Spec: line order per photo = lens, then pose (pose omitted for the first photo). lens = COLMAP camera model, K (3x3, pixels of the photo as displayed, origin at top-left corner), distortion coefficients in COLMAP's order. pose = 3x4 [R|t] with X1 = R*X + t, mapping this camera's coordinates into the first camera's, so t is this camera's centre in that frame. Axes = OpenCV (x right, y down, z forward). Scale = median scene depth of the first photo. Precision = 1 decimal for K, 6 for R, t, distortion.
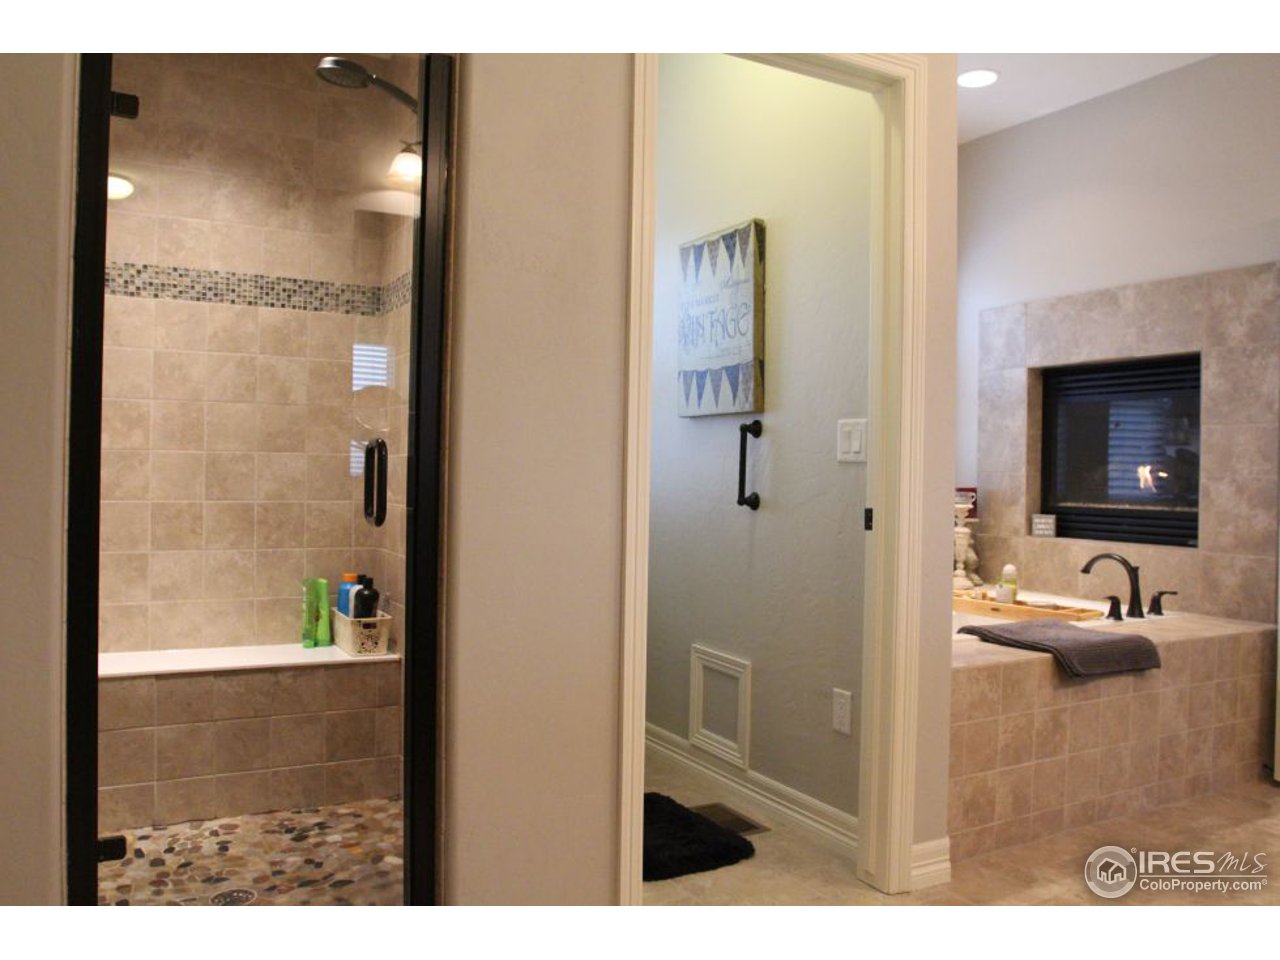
lens RADIAL K [[999.1, 0, 645.9], [0, 999.1, 474.8], [0, 0, 1]] dist [-0.085739, 0.049335]
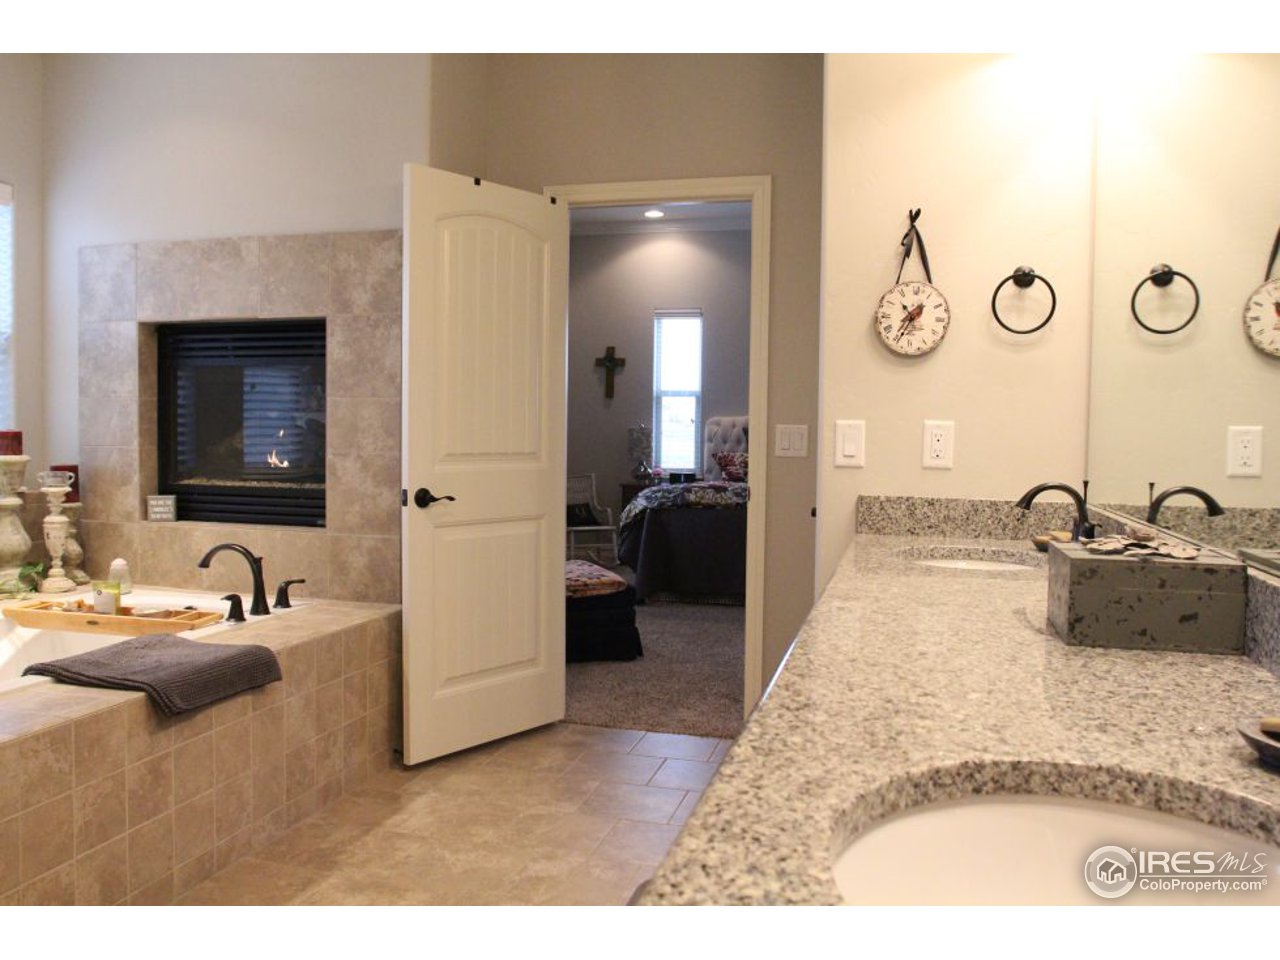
lens RADIAL K [[999.1, 0, 645.3], [0, 999.1, 473.1], [0, 0, 1]] dist [-0.085739, 0.049335]
pose [[0.696844, -0.037984, 0.716216, 0.104642], [-0.000072, 0.998593, 0.053030, -0.029225], [-0.717223, -0.037005, 0.695861, 0.127709]]
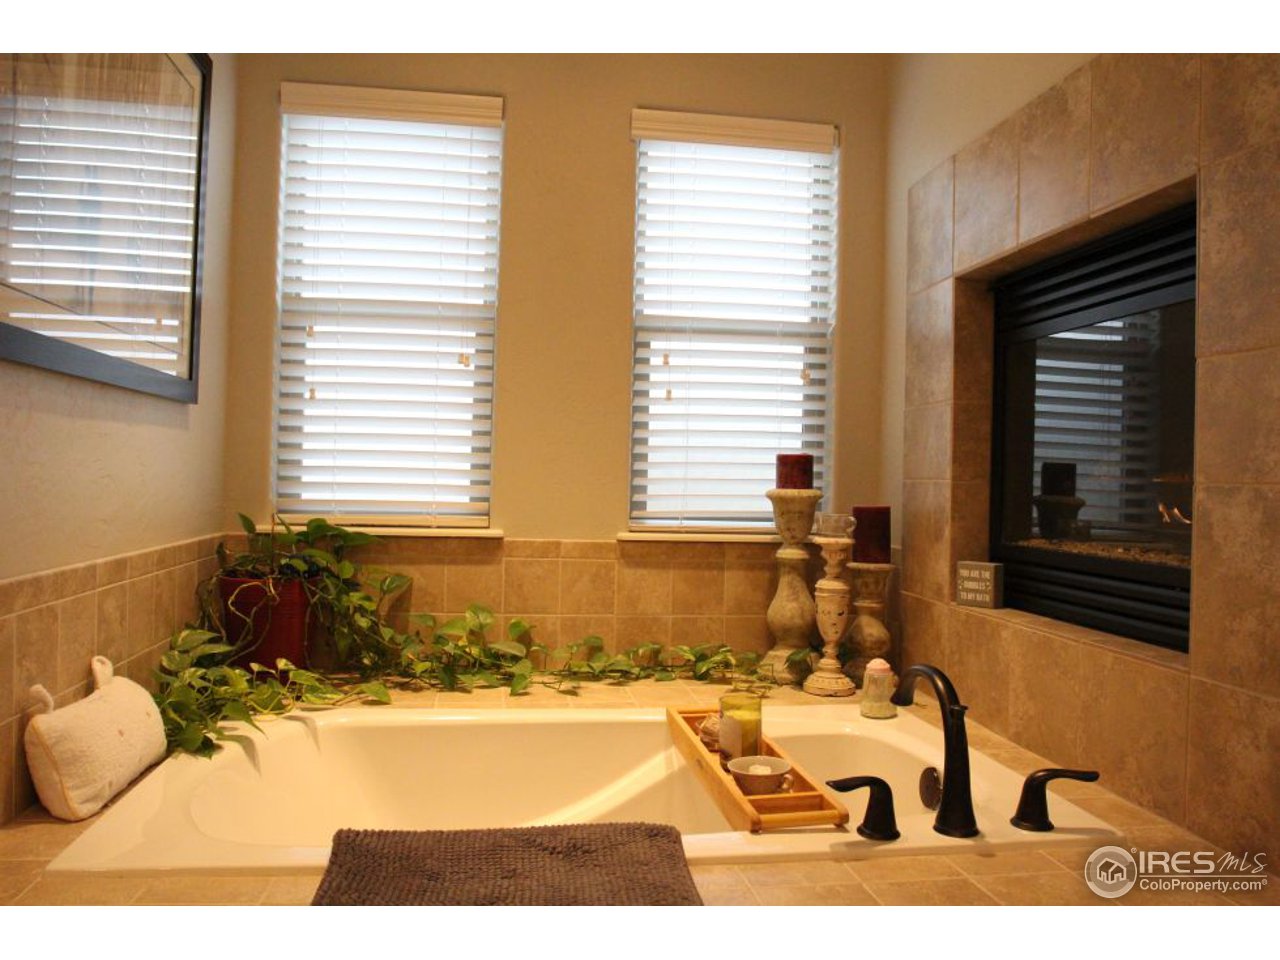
lens RADIAL K [[999.1, 0, 640.3], [0, 999.1, 476.7], [0, 0, 1]] dist [-0.085739, 0.049335]
pose [[0.936400, 0.002857, -0.350924, 0.506352], [-0.006919, 0.999923, -0.010322, 0.003793], [0.350868, 0.012094, 0.936347, 0.557419]]
